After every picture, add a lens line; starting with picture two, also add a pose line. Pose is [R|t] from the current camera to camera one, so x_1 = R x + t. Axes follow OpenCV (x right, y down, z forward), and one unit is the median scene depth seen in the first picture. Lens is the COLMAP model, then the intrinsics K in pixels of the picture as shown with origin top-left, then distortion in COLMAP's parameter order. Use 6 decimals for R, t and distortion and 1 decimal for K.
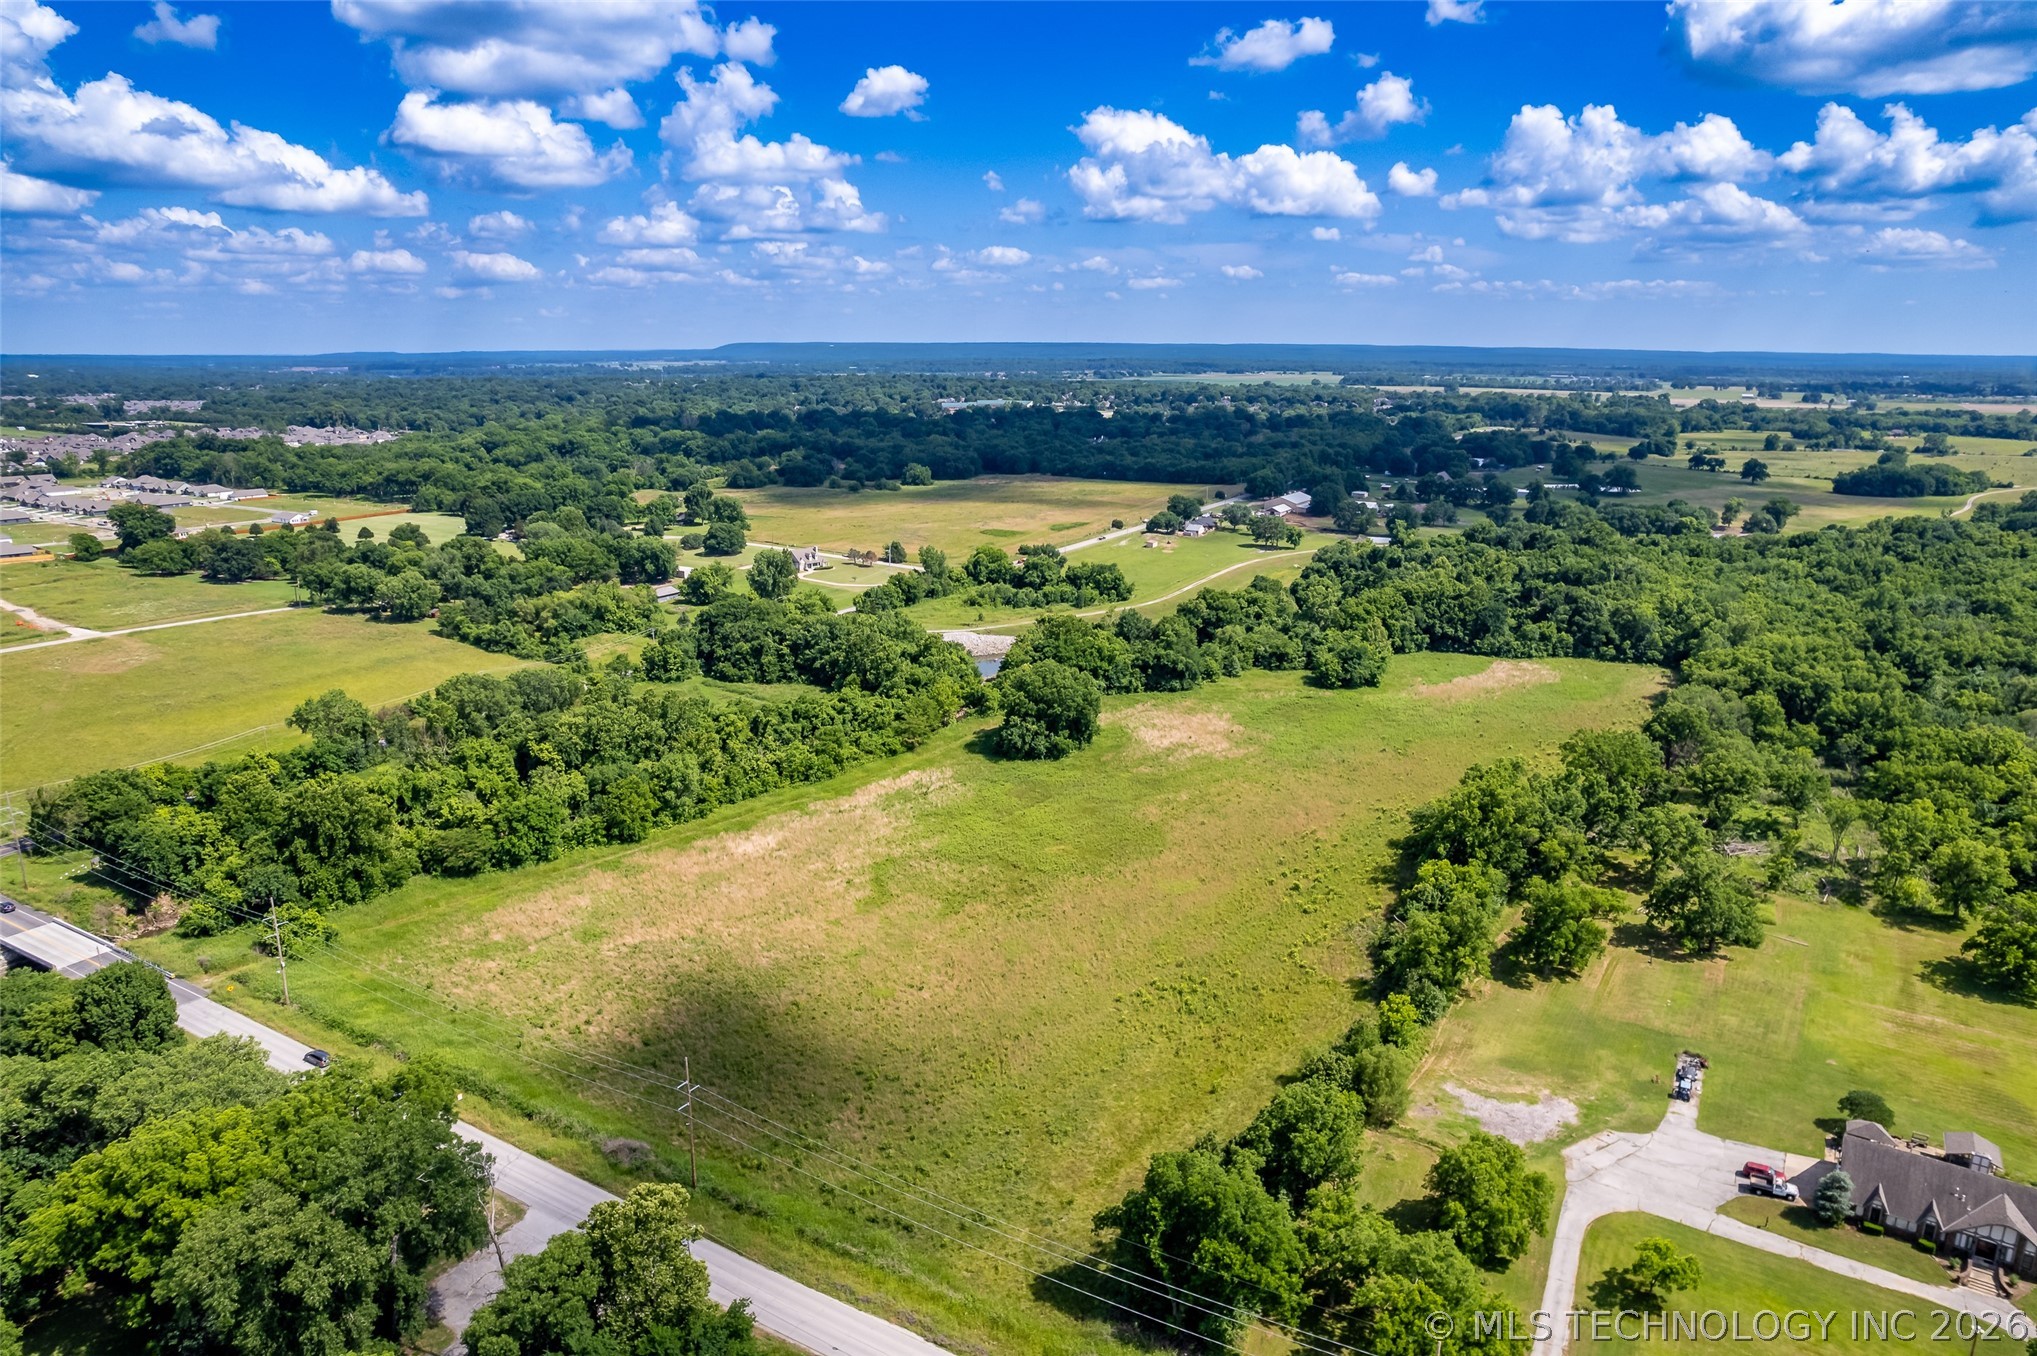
lens RADIAL K [[1303.9, 0, 1022.2], [0, 1303.9, 680.5], [0, 0, 1]] dist [-0.072446, 0.062028]
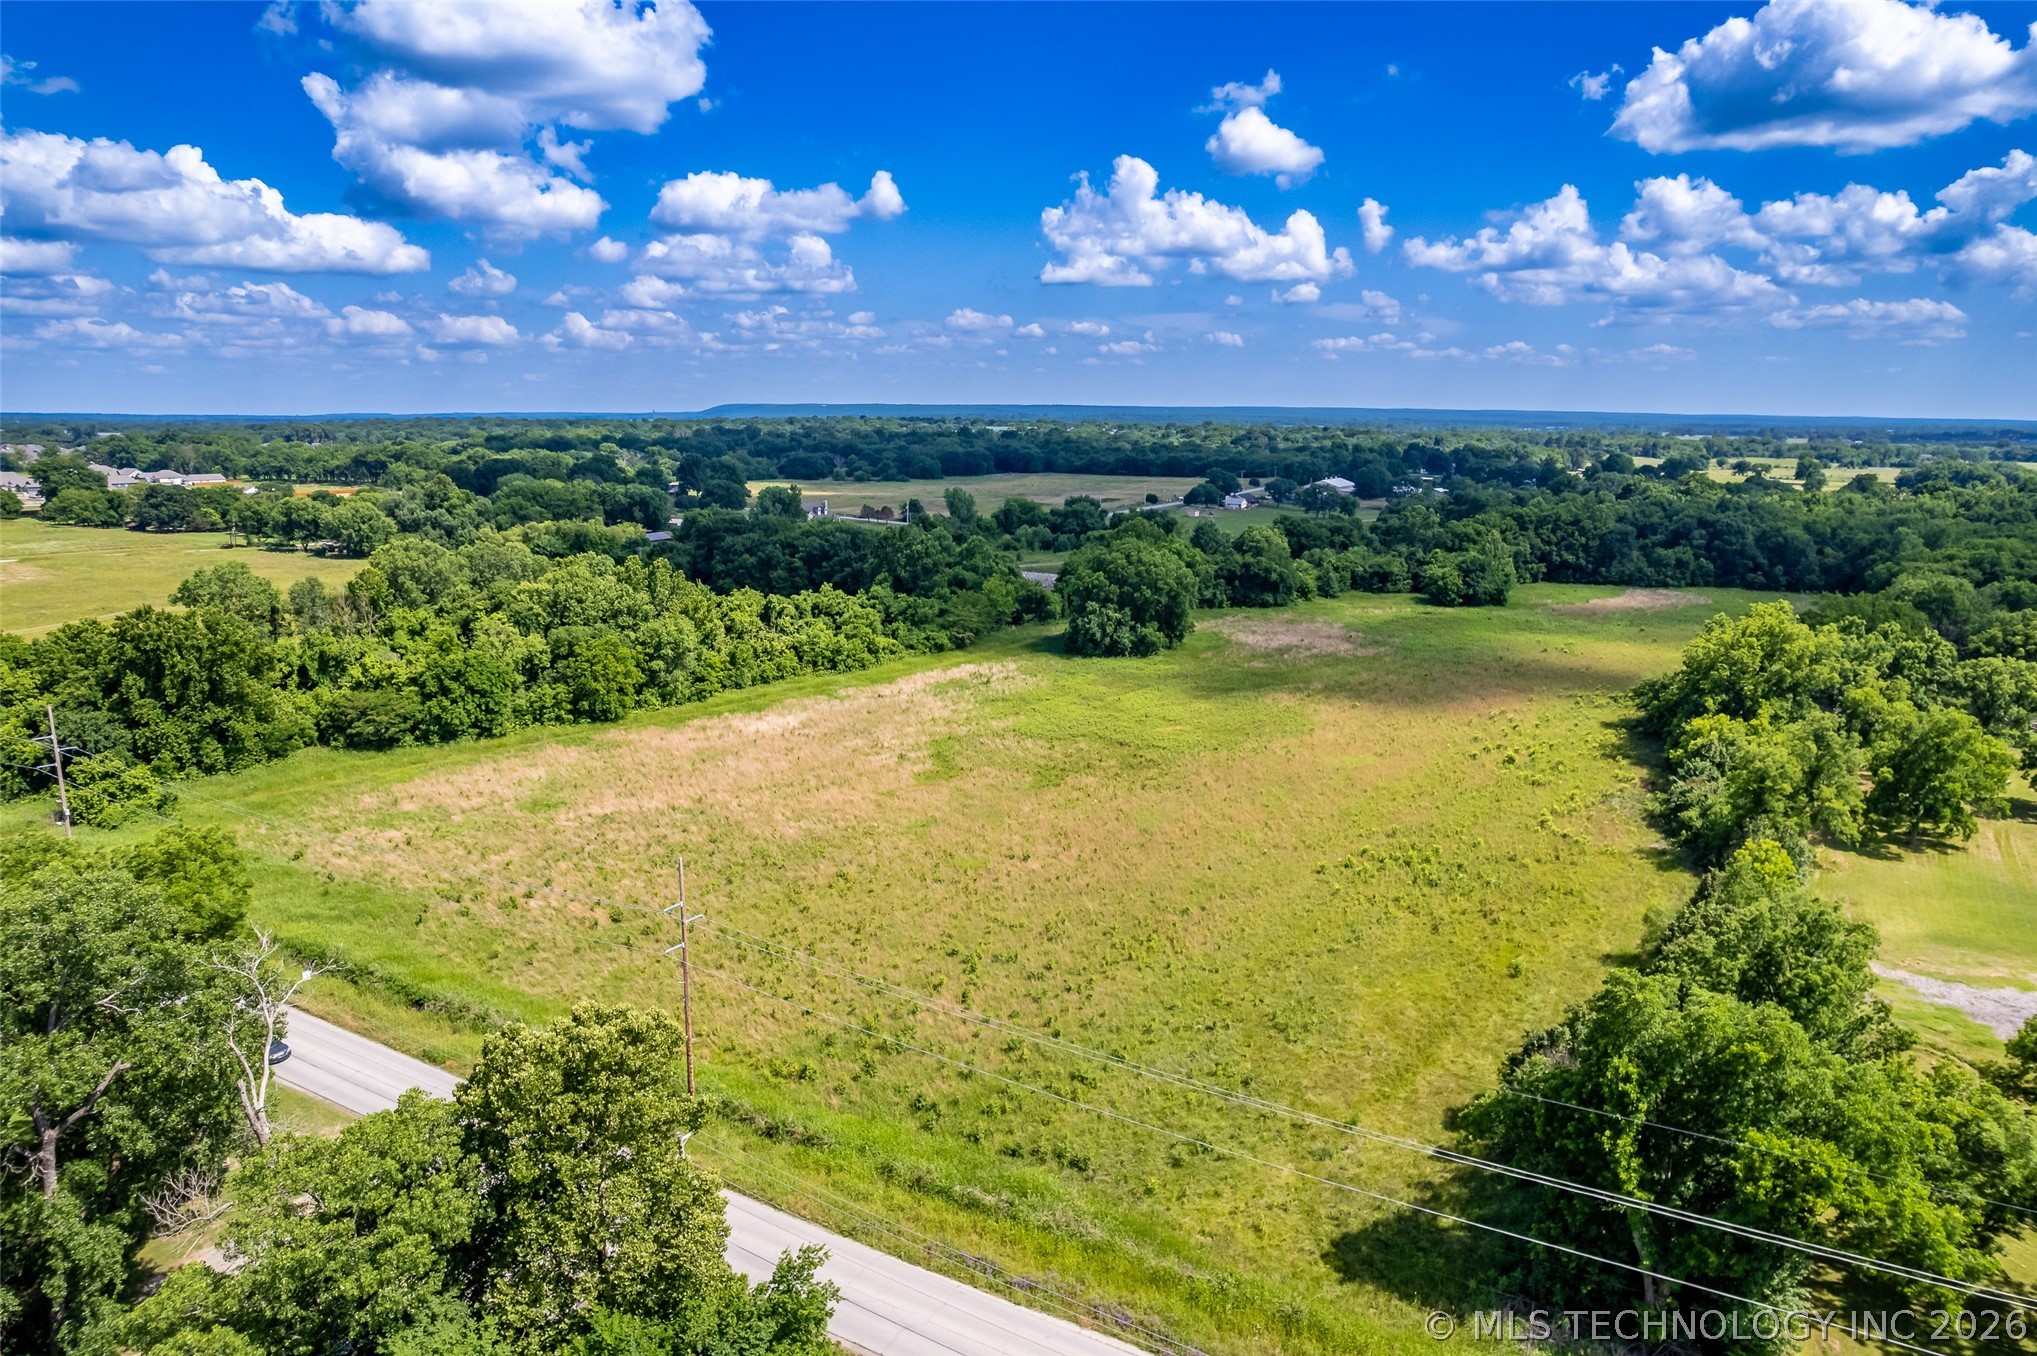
lens RADIAL K [[1303.9, 0, 1021.6], [0, 1303.9, 686.1], [0, 0, 1]] dist [-0.072446, 0.062028]
pose [[0.999976, -0.001661, 0.006660, -0.074500], [0.001954, 0.999015, -0.044320, 0.156515], [-0.006580, 0.044332, 0.998995, 0.280045]]
